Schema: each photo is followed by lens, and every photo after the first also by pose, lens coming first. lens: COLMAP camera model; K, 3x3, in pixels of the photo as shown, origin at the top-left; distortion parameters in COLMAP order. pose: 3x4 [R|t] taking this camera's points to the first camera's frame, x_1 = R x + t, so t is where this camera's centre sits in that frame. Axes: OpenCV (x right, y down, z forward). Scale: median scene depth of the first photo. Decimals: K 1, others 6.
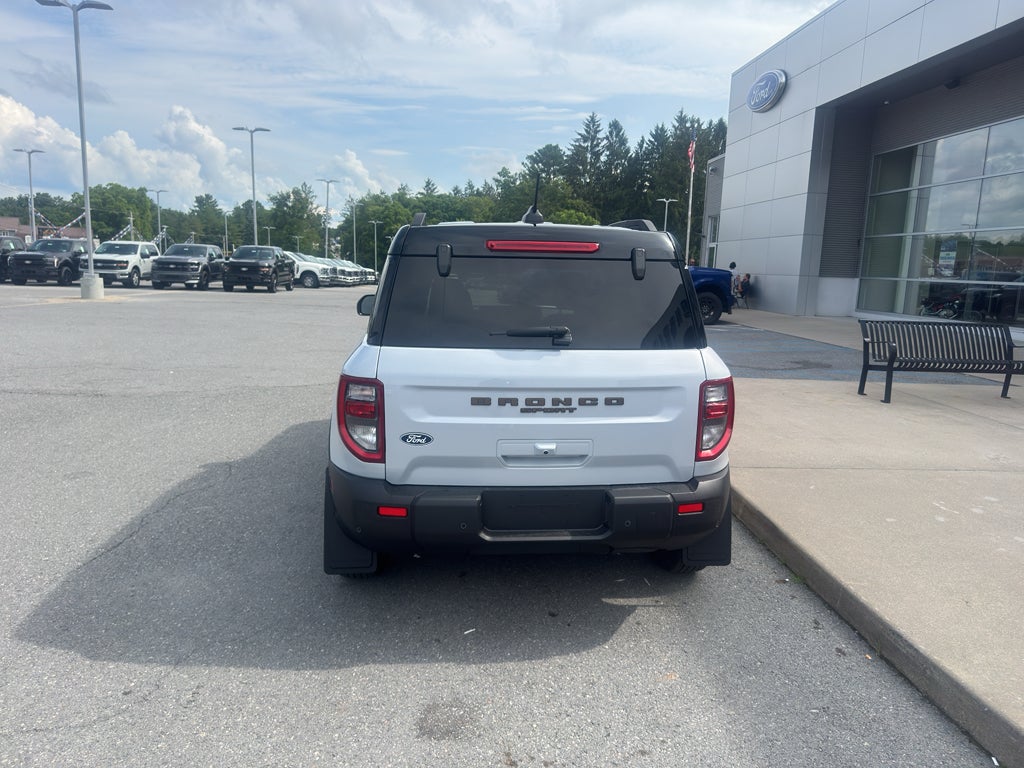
lens RADIAL K [[718.2, 0, 519.3], [0, 718.2, 378.8], [0, 0, 1]] dist [0.044021, -0.049424]
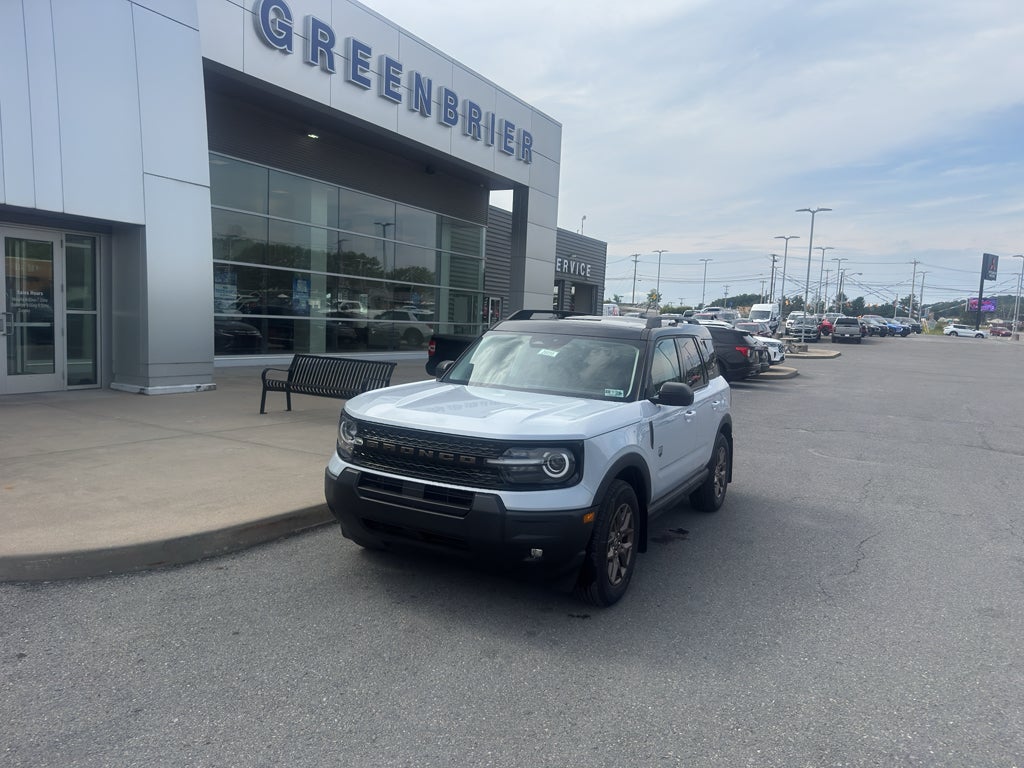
lens RADIAL K [[716.0, 0, 520.5], [0, 716.0, 380.7], [0, 0, 1]] dist [0.056641, -0.078759]
pose [[-0.836050, -0.114088, 0.536660, -0.539461], [0.013403, 0.973602, 0.227857, -0.336476], [-0.548490, 0.197693, -0.812451, 1.890065]]
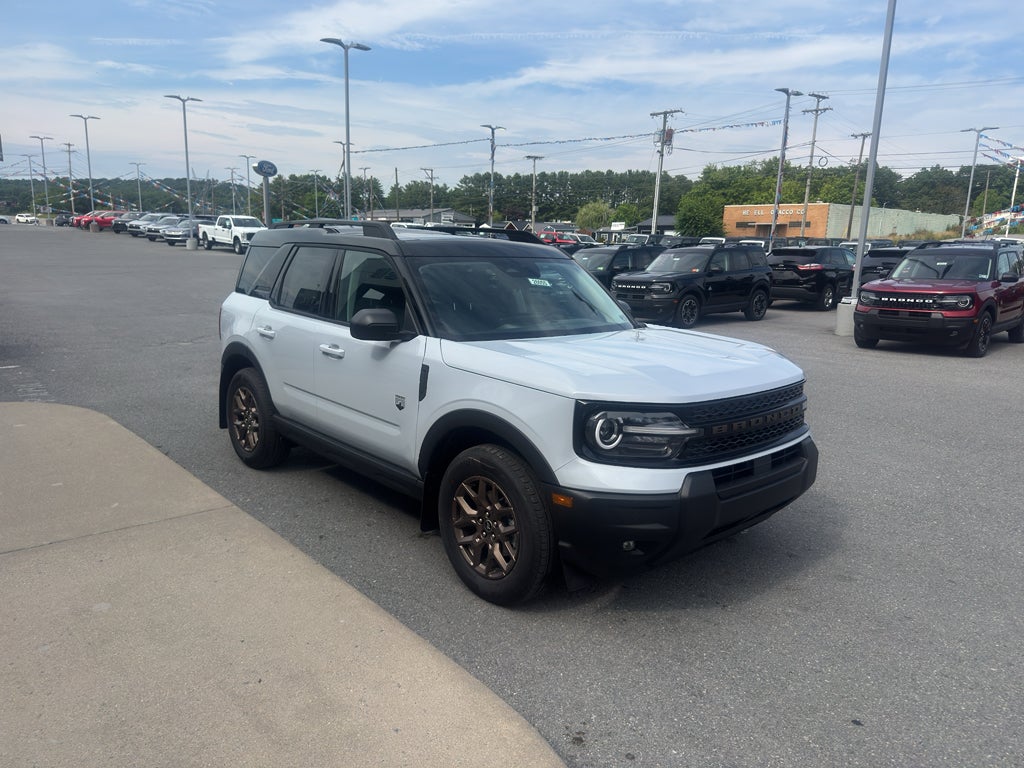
lens RADIAL K [[720.8, 0, 517.5], [0, 720.8, 386.7], [0, 0, 1]] dist [0.019219, -0.033129]
pose [[-0.797876, 0.072042, -0.598502, 0.479037], [-0.139895, 0.943601, 0.300079, -0.277953], [0.586365, 0.323153, -0.742798, 1.683744]]
